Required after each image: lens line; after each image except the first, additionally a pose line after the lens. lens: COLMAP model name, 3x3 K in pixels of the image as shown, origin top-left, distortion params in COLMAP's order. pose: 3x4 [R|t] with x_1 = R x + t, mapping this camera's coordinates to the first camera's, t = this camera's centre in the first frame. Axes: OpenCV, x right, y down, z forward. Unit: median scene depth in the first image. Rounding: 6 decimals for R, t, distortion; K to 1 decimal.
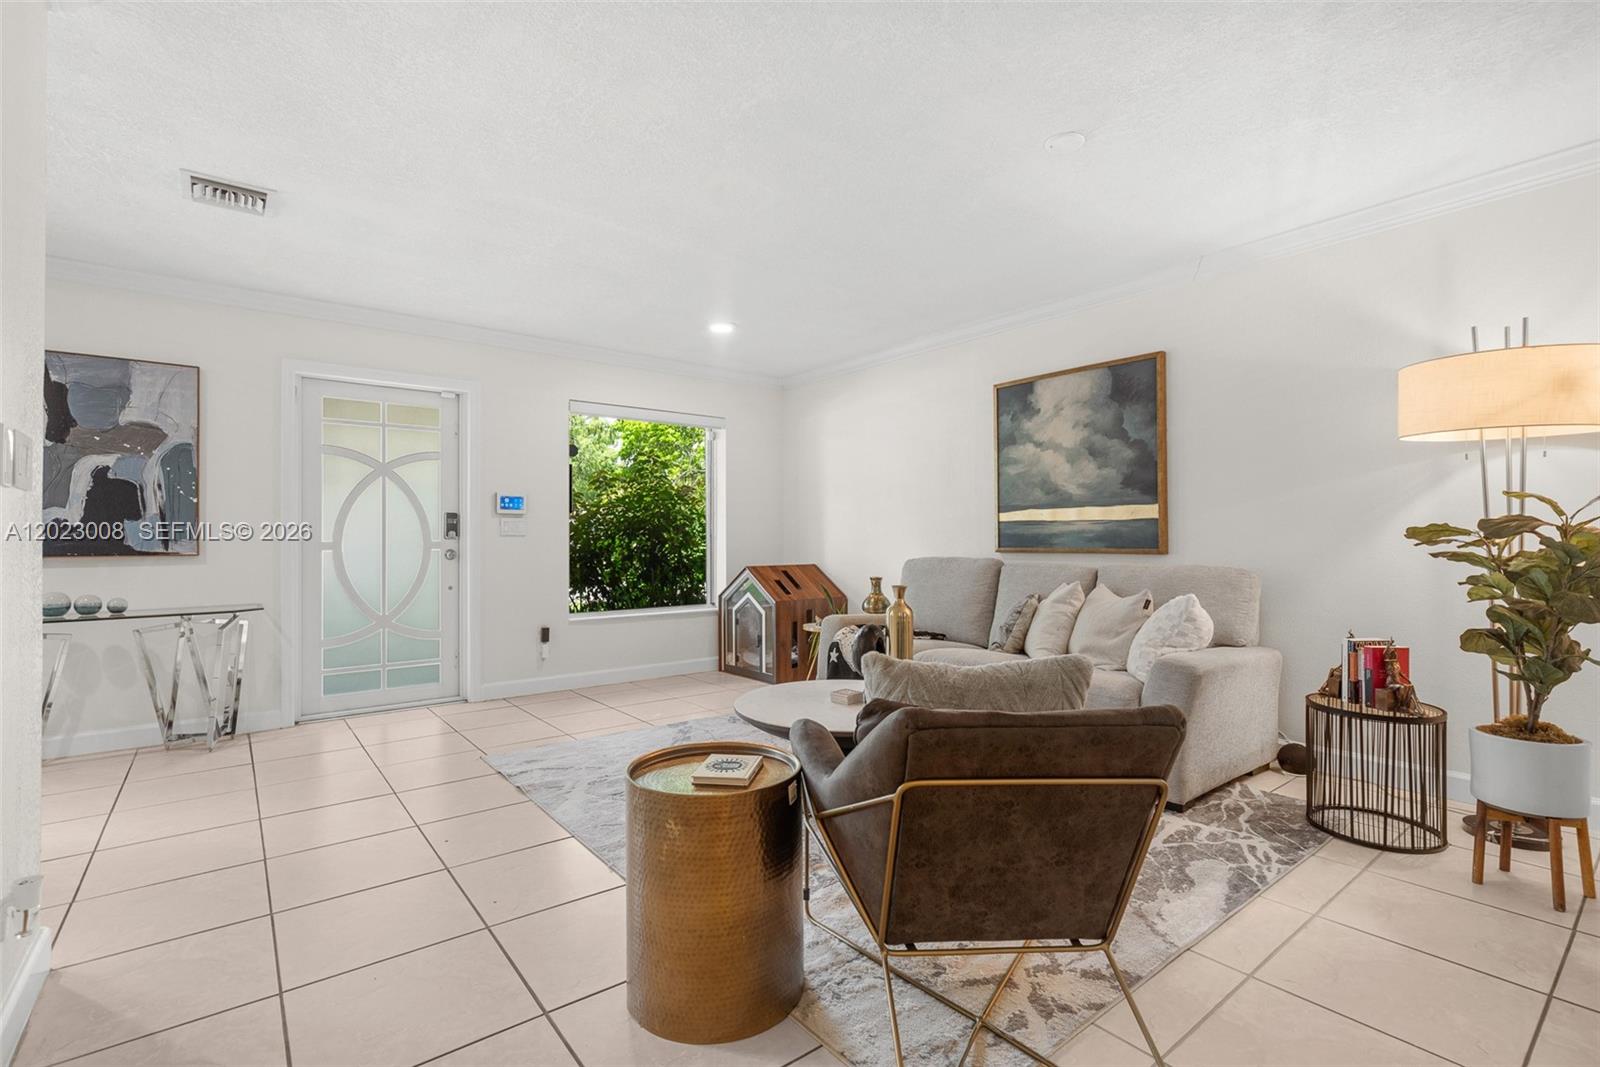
lens RADIAL K [[746.4, 0, 799.8], [0, 746.4, 529.3], [0, 0, 1]] dist [-0.004467, 0.001900]
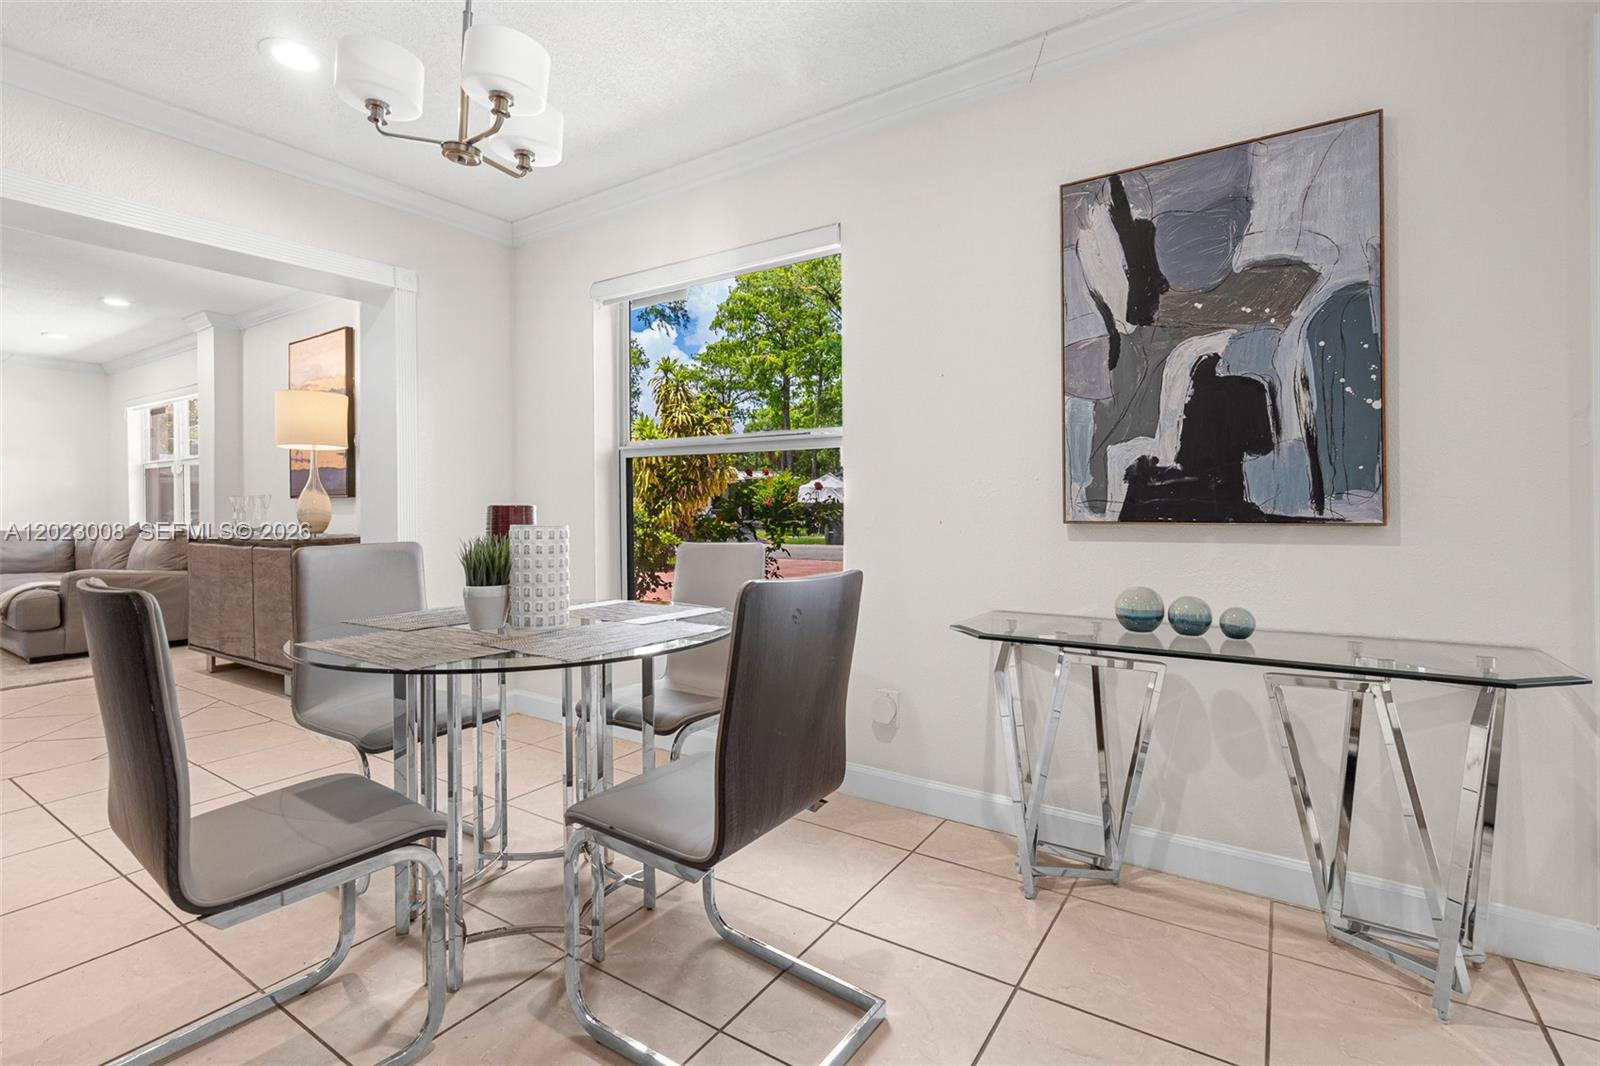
lens RADIAL K [[746.4, 0, 807.4], [0, 746.4, 507.5], [0, 0, 1]] dist [-0.004467, 0.001900]
pose [[0.338084, 0.004368, -0.941106, -0.514419], [0.016939, 0.999799, 0.010725, 0.013744], [0.940963, -0.019567, 0.337943, 0.530732]]
